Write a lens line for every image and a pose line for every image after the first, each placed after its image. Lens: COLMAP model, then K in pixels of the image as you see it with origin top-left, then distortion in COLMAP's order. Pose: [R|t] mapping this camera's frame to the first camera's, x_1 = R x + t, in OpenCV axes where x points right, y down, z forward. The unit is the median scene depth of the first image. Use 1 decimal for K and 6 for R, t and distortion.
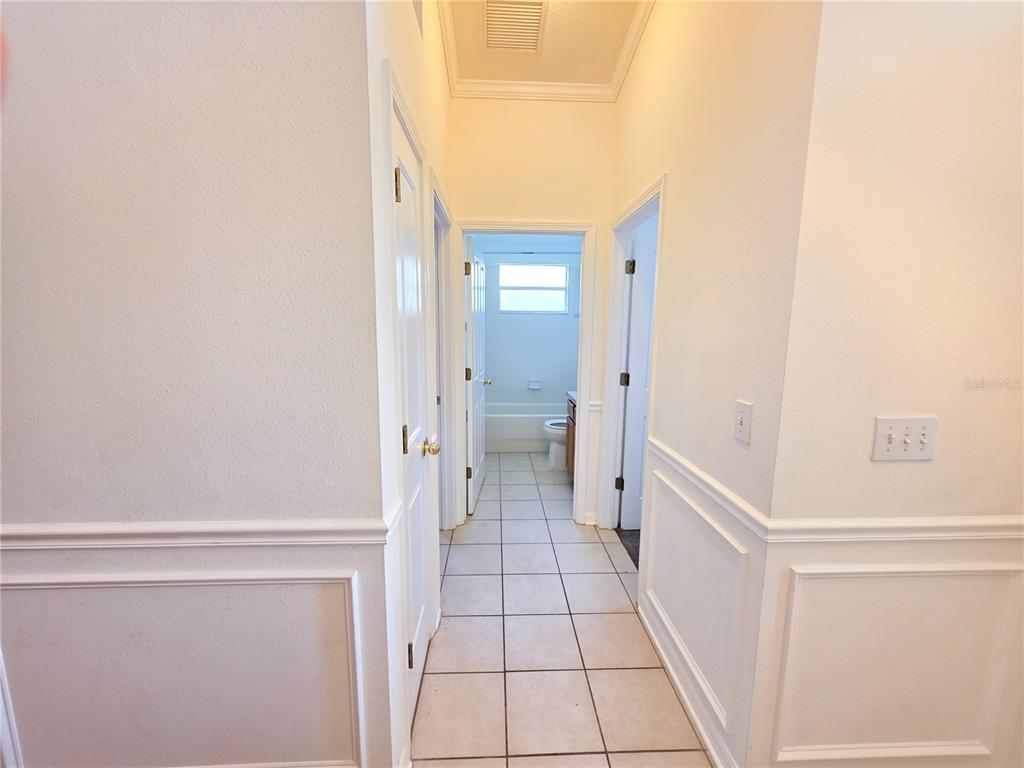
lens RADIAL K [[412.4, 0, 512.0], [0, 412.4, 381.8], [0, 0, 1]] dist [-0.000805, 0.000486]
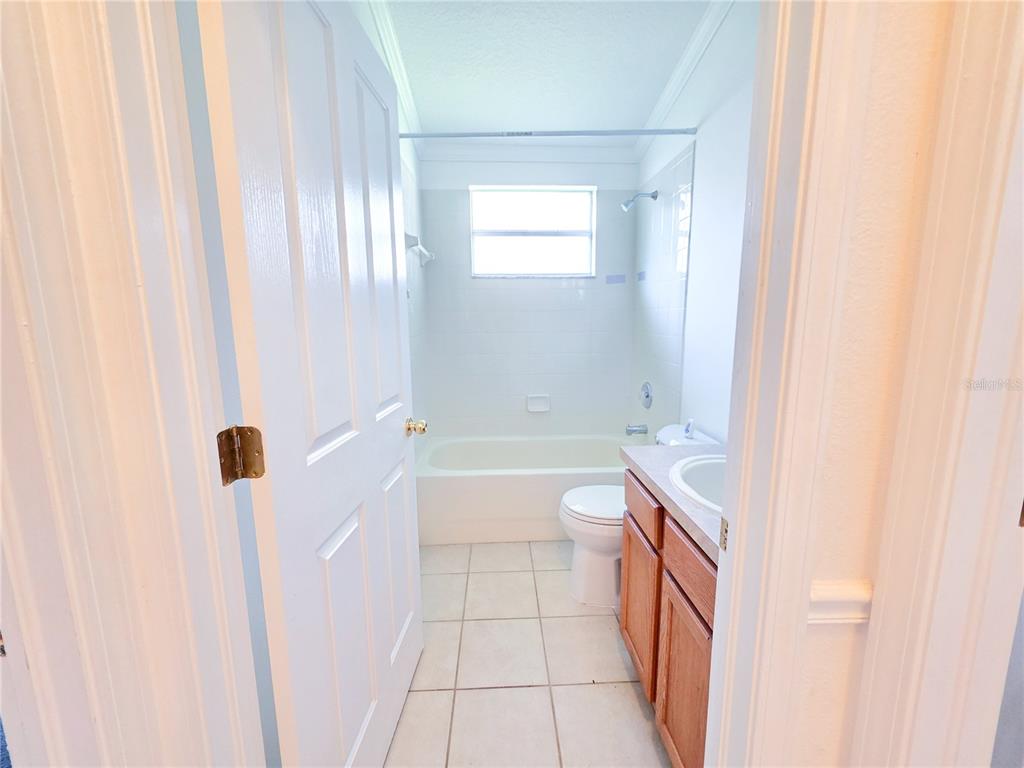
lens RADIAL K [[412.4, 0, 512.4], [0, 412.4, 386.2], [0, 0, 1]] dist [-0.000805, 0.000486]
pose [[0.999808, -0.018714, -0.005821, 0.026115], [0.018855, 0.999503, 0.025279, -0.037241], [0.005345, -0.025384, 0.999663, 0.491270]]
